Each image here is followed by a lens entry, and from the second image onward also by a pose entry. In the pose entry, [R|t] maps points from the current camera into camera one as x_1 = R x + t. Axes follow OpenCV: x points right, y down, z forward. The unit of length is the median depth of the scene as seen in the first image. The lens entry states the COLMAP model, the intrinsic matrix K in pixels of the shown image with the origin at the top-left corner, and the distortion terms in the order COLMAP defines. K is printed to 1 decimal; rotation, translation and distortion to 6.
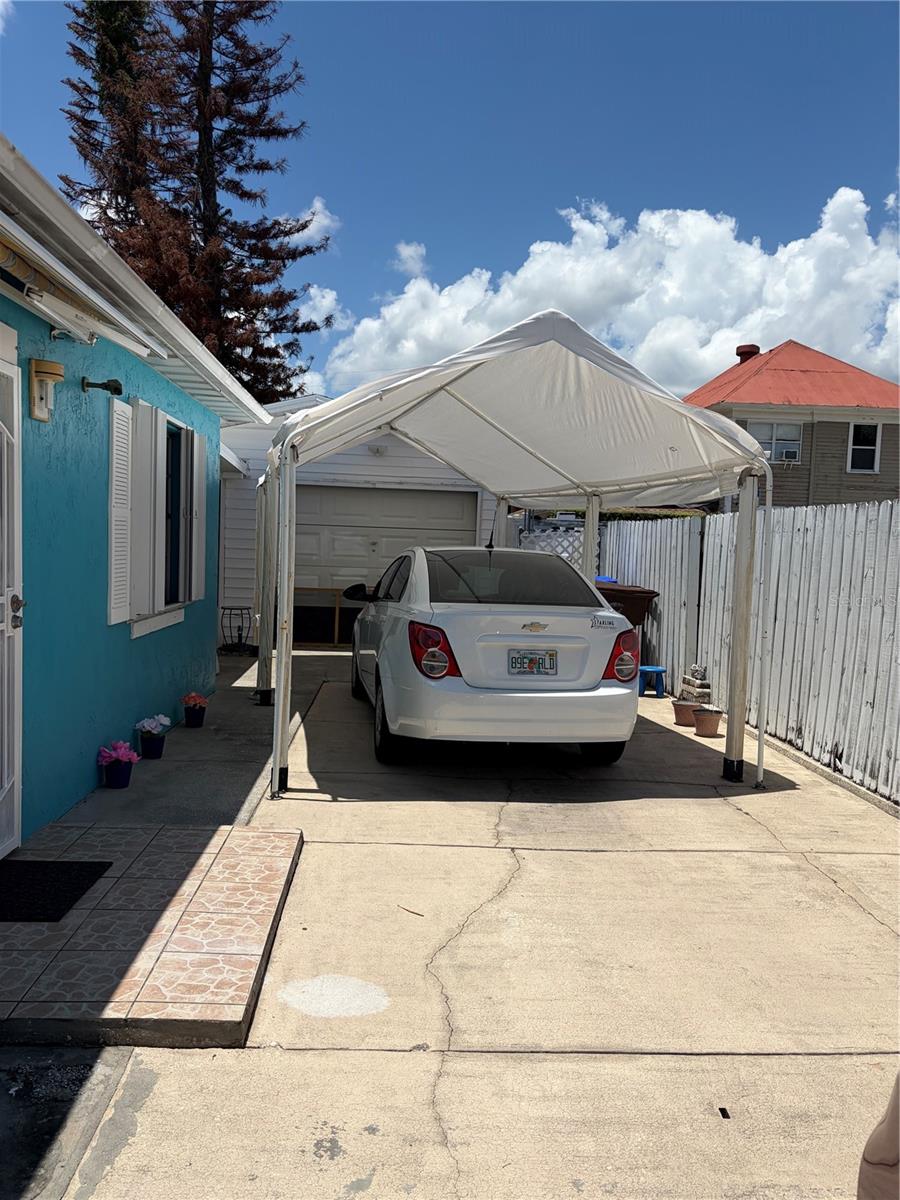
lens RADIAL K [[906.7, 0, 451.9], [0, 906.7, 603.5], [0, 0, 1]] dist [0.052183, -0.057382]
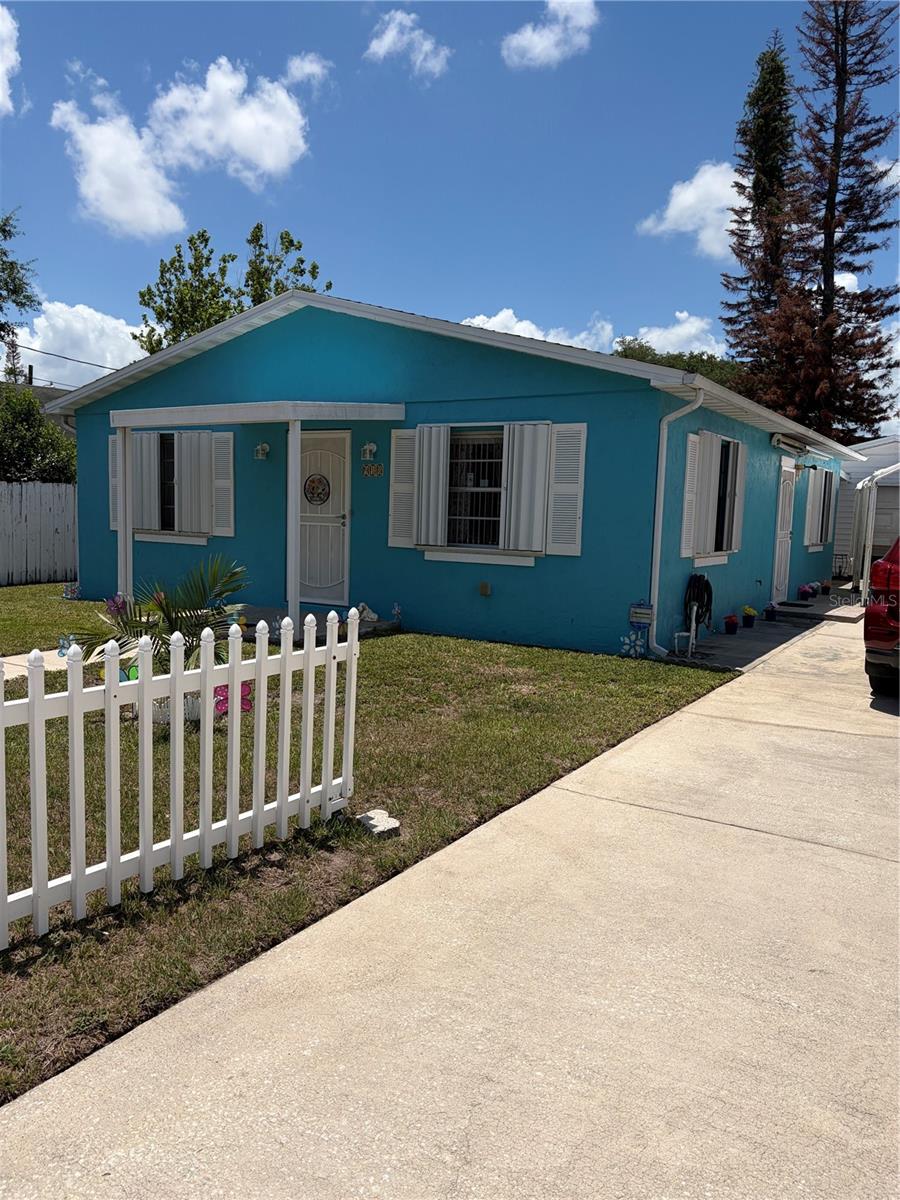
lens RADIAL K [[906.7, 0, 442.3], [0, 906.7, 607.2], [0, 0, 1]] dist [0.052183, -0.057382]
pose [[0.816861, 0.056746, -0.574037, 0.091385], [-0.043806, 0.998378, 0.036357, 0.041233], [0.575169, -0.004553, 0.818022, -0.513295]]
